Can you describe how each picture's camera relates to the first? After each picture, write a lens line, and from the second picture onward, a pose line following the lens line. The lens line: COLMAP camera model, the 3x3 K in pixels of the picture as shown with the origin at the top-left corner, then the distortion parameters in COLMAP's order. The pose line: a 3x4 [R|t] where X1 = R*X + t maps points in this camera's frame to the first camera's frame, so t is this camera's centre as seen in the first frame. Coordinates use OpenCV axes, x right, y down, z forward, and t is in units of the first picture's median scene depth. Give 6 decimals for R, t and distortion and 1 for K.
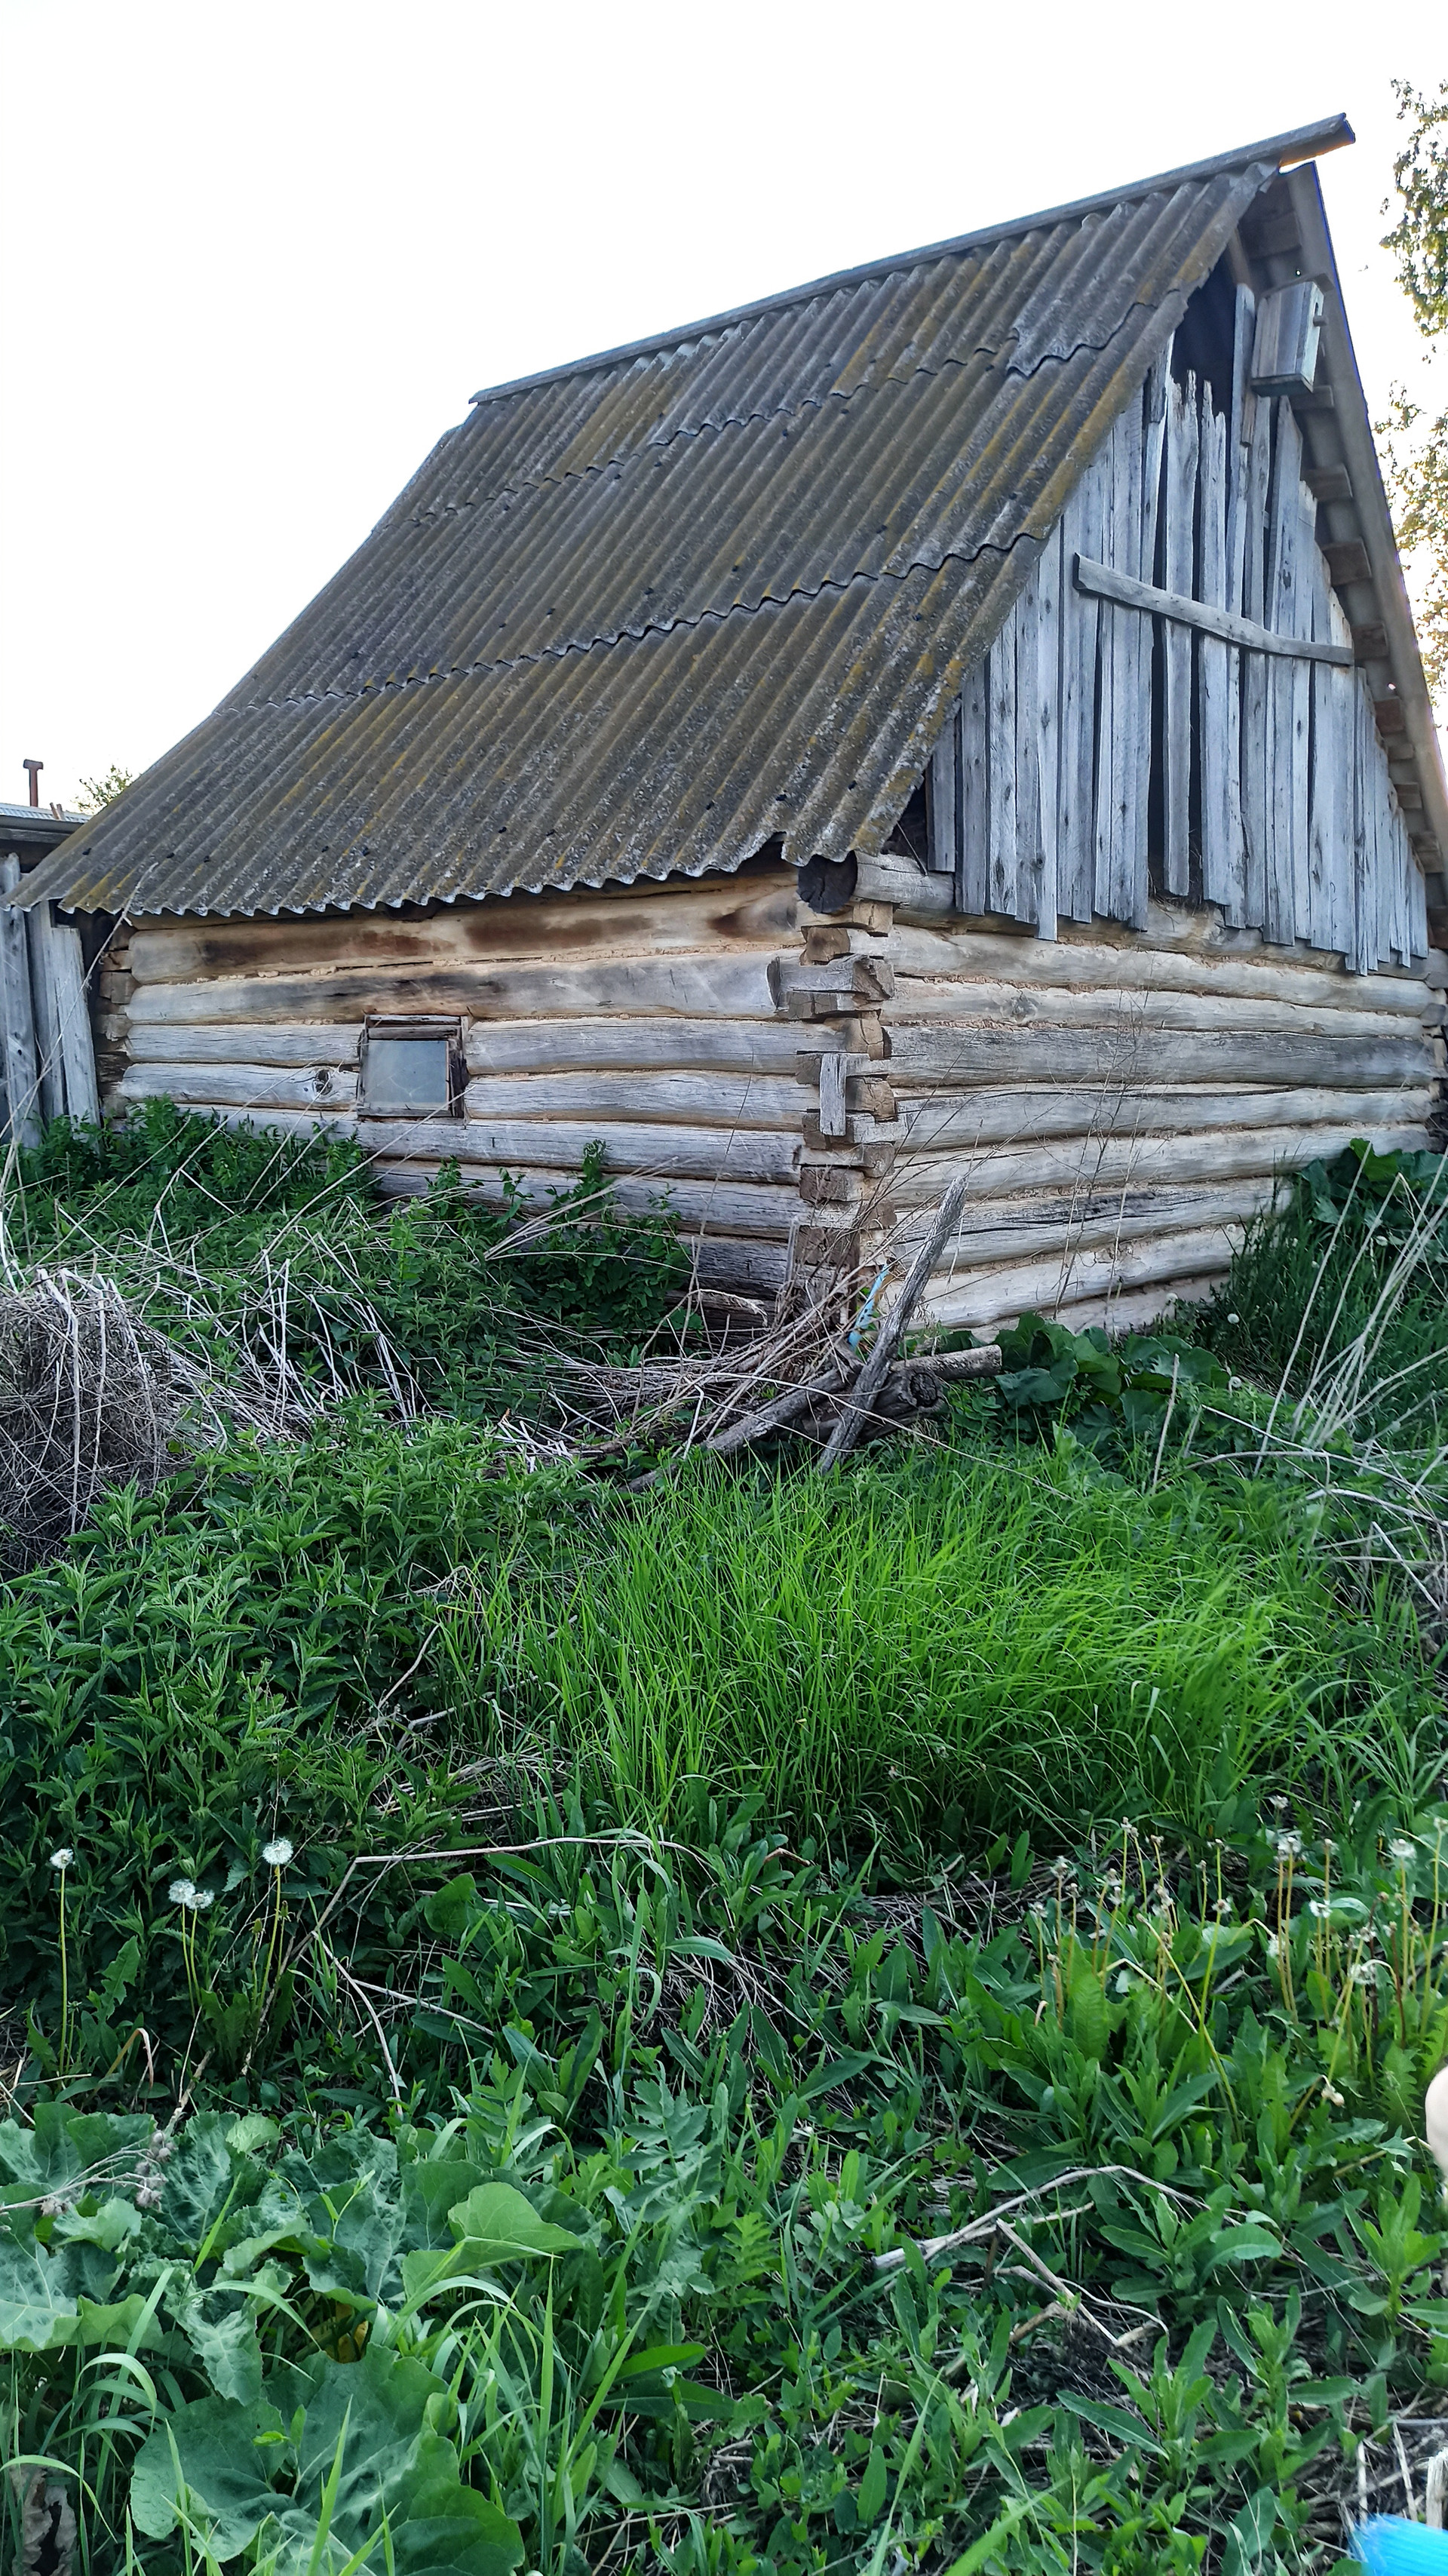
lens RADIAL K [[1882.9, 0, 749.8], [0, 1882.9, 1293.9], [0, 0, 1]] dist [0.076137, -0.093474]
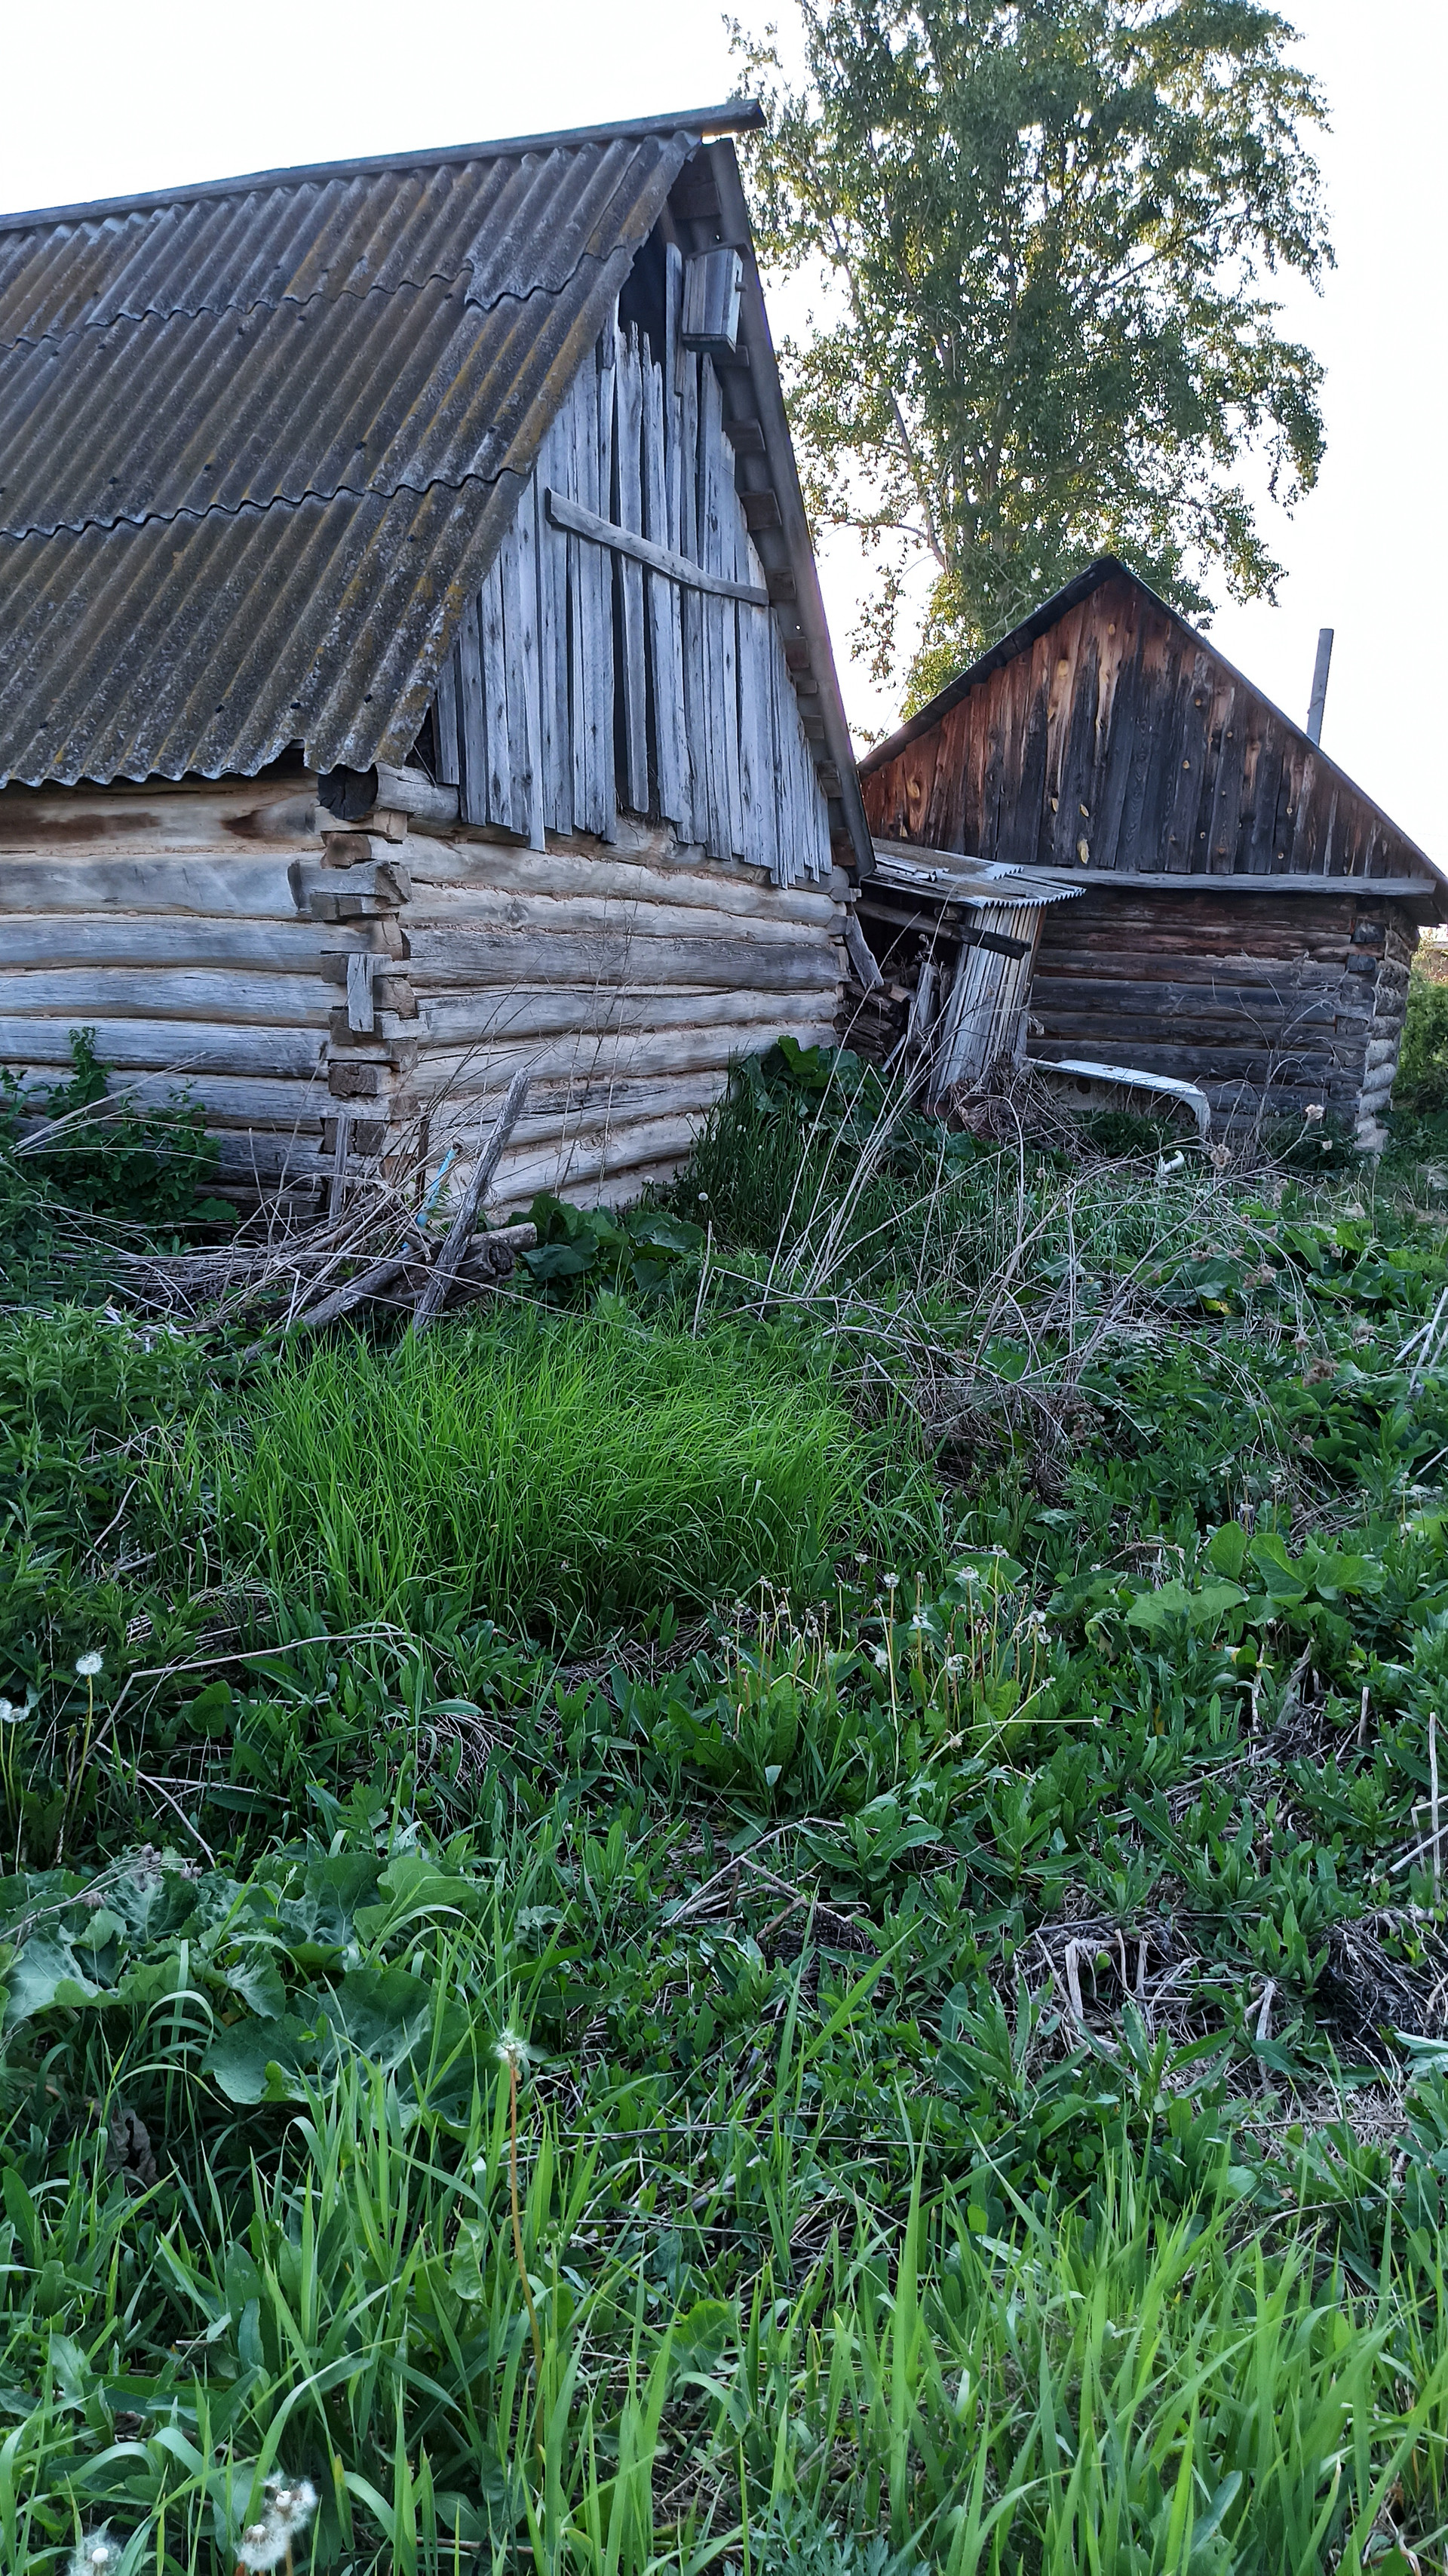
lens RADIAL K [[1906.5, 0, 724.0], [0, 1906.5, 1288.0], [0, 0, 1]] dist [0.061894, -0.066009]
pose [[0.947502, -0.044606, 0.316624, -0.096889], [0.029311, 0.998169, 0.052908, 0.007785], [-0.318404, -0.040850, 0.947075, -0.080059]]
